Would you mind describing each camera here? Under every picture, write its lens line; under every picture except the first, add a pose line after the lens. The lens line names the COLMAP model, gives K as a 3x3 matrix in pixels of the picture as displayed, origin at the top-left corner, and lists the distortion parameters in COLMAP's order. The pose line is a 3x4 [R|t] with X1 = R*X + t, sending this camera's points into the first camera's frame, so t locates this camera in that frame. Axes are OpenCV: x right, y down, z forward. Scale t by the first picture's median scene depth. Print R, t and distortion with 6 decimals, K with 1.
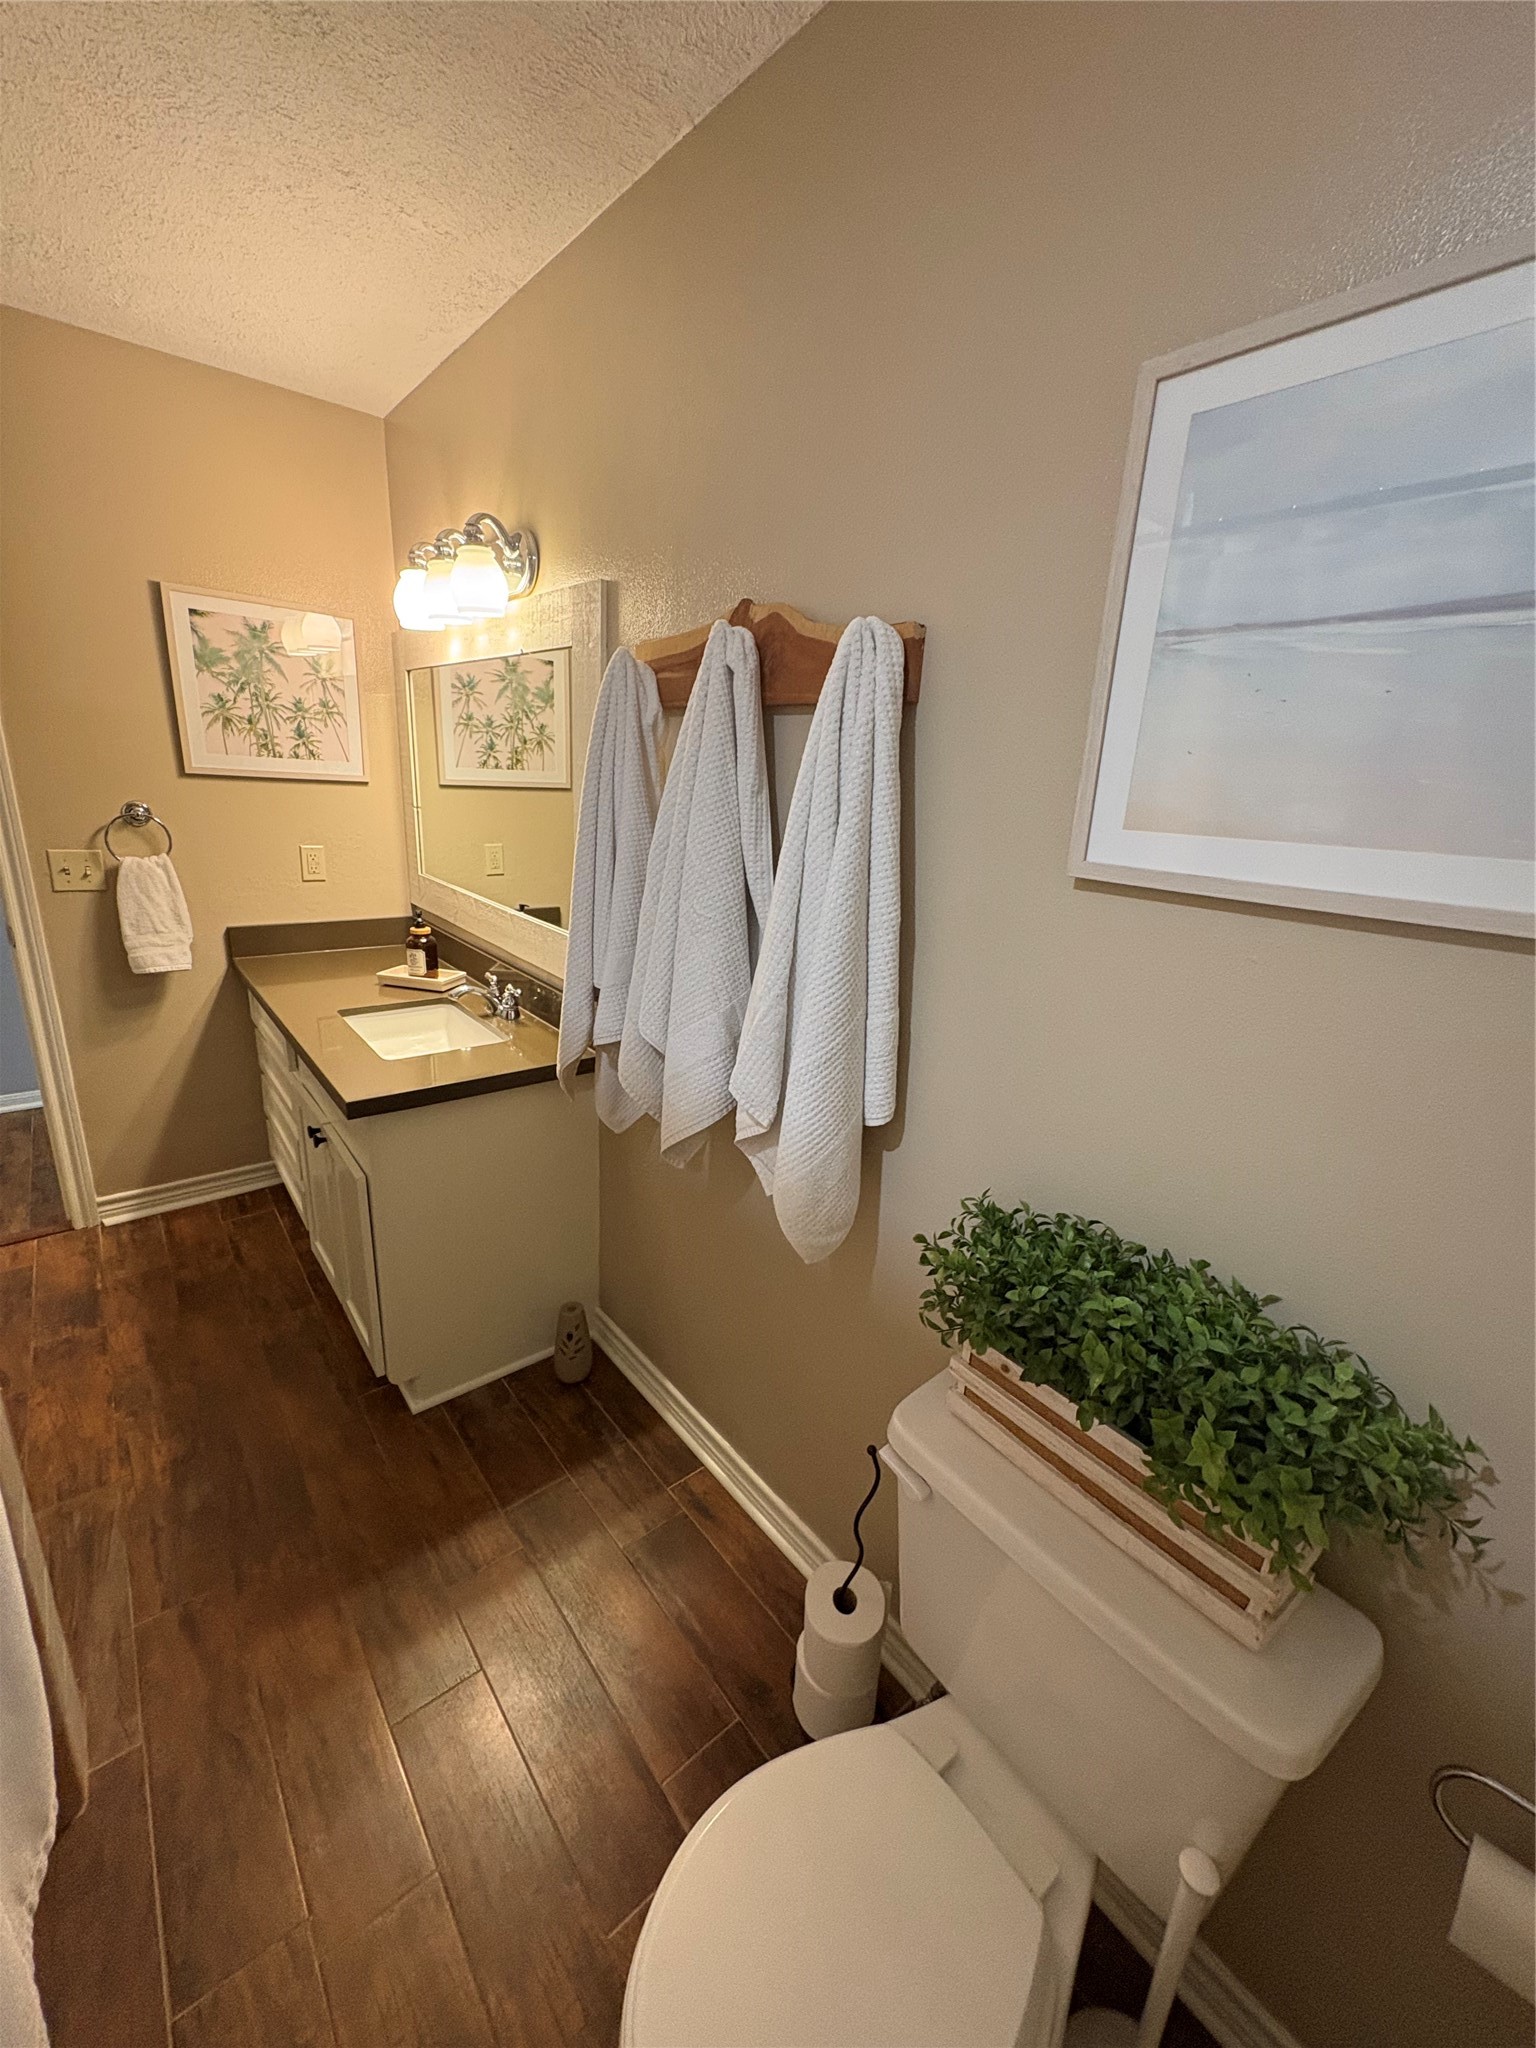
lens RADIAL K [[818.6, 0, 768.0], [0, 818.6, 1024.0], [0, 0, 1]] dist [-0.002082, 0.000426]
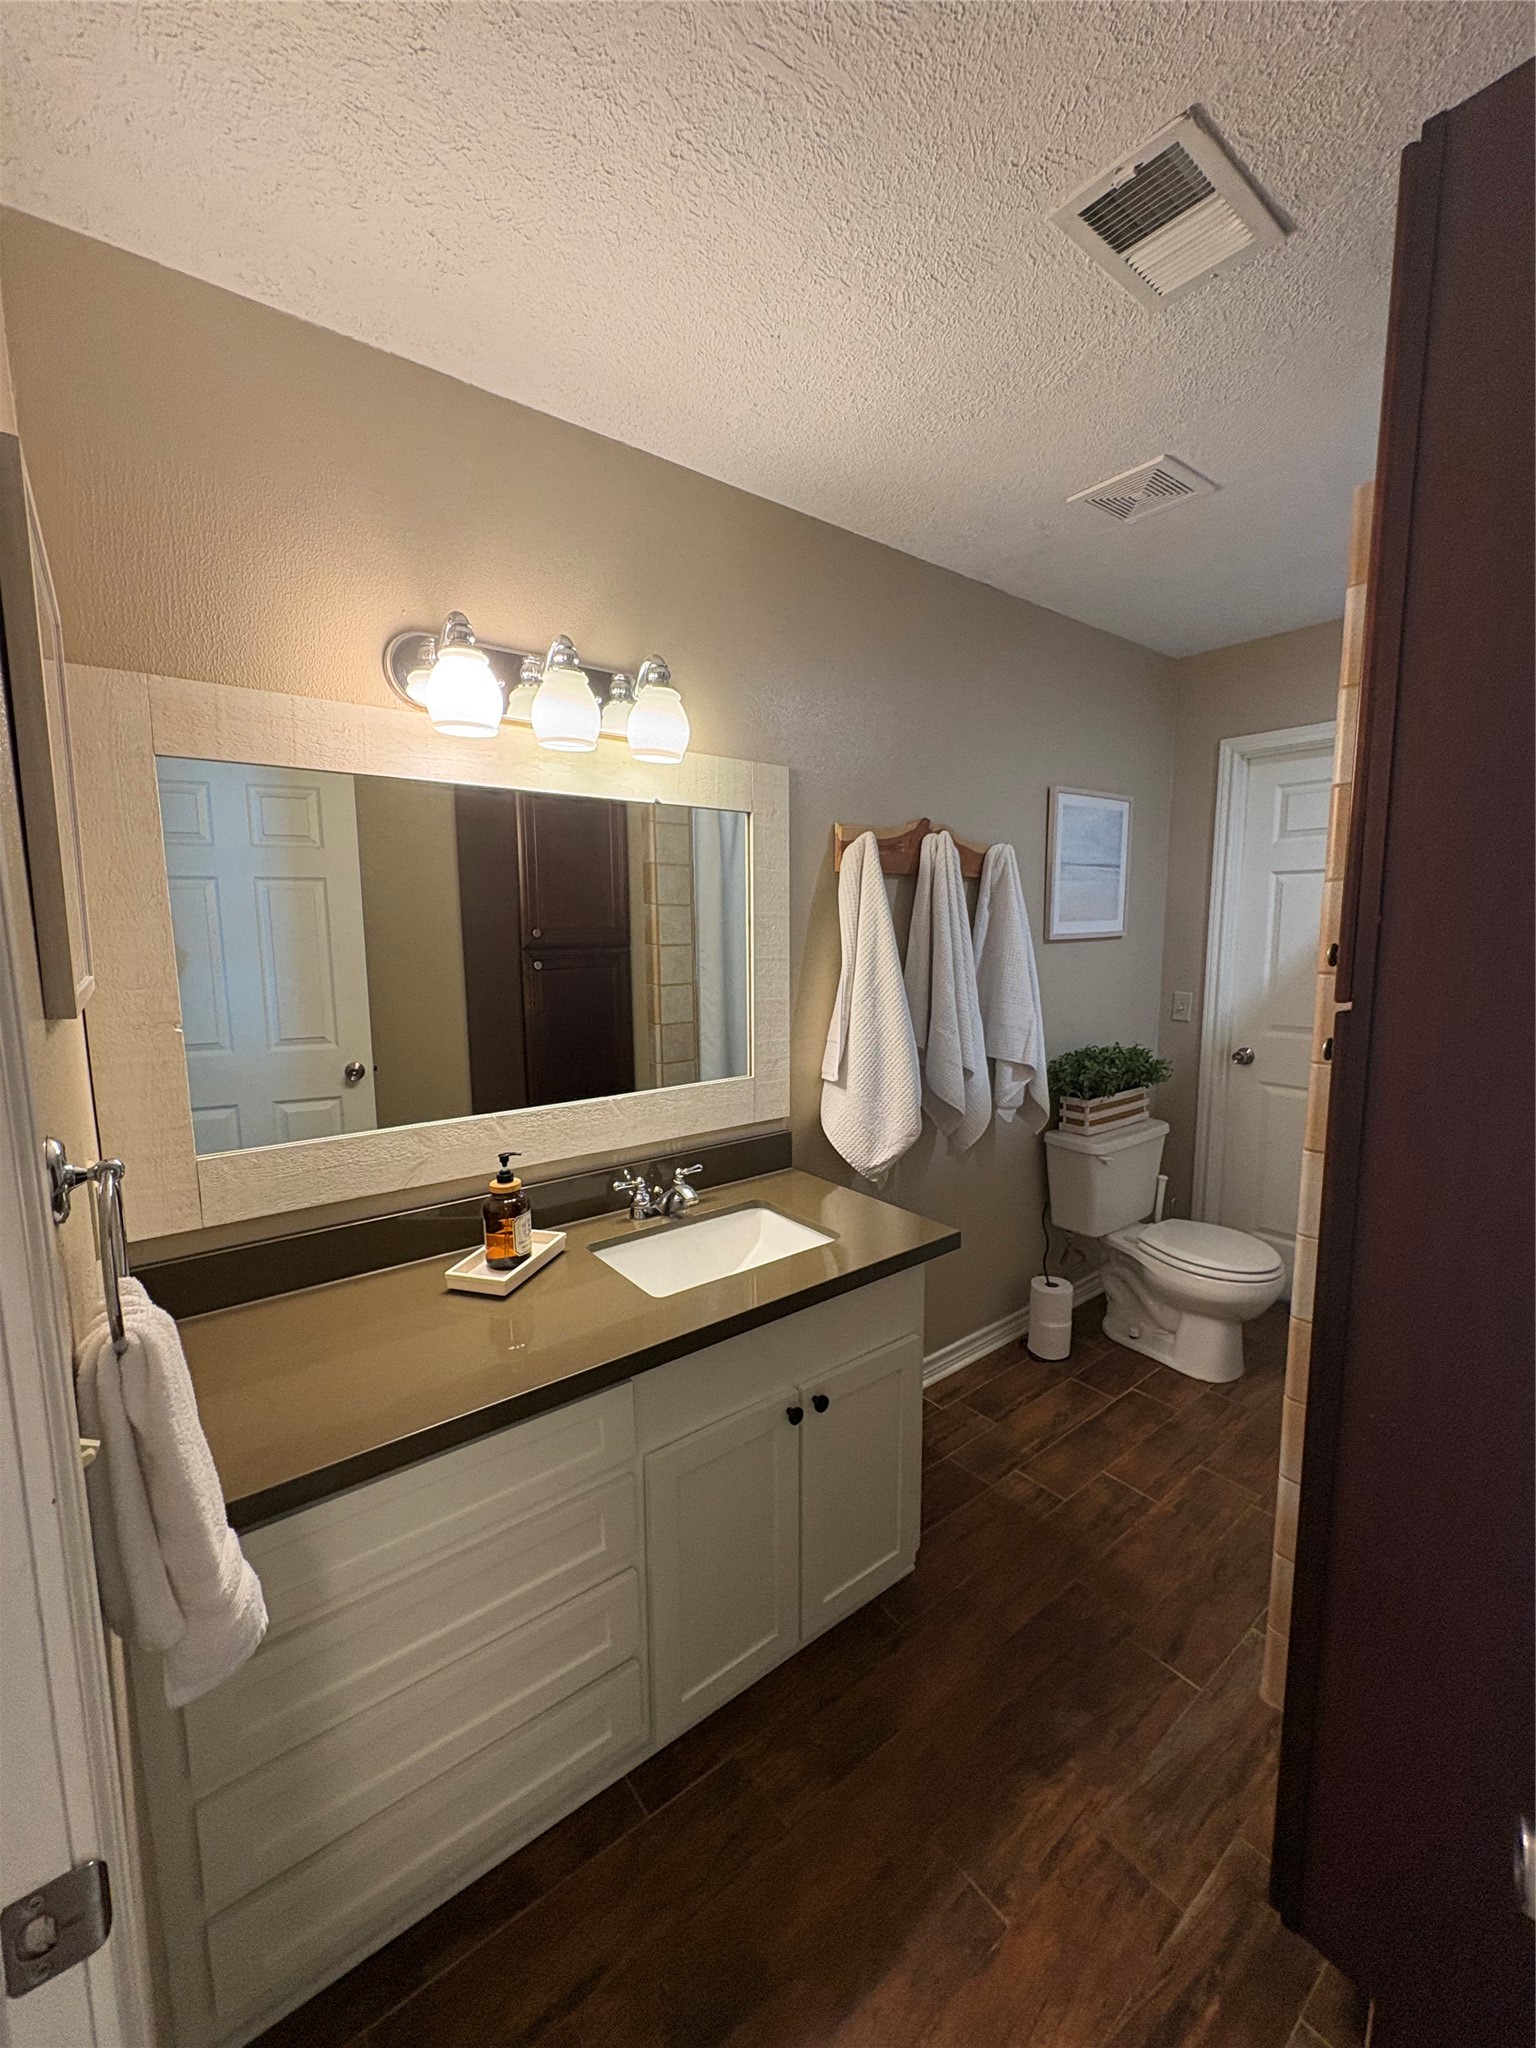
lens RADIAL K [[818.6, 0, 768.0], [0, 818.6, 1024.0], [0, 0, 1]] dist [-0.002082, 0.000426]
pose [[0.028886, -0.195459, 0.980286, -1.460157], [0.299210, 0.937420, 0.178095, -0.411932], [-0.953750, 0.288167, 0.085562, 1.032891]]
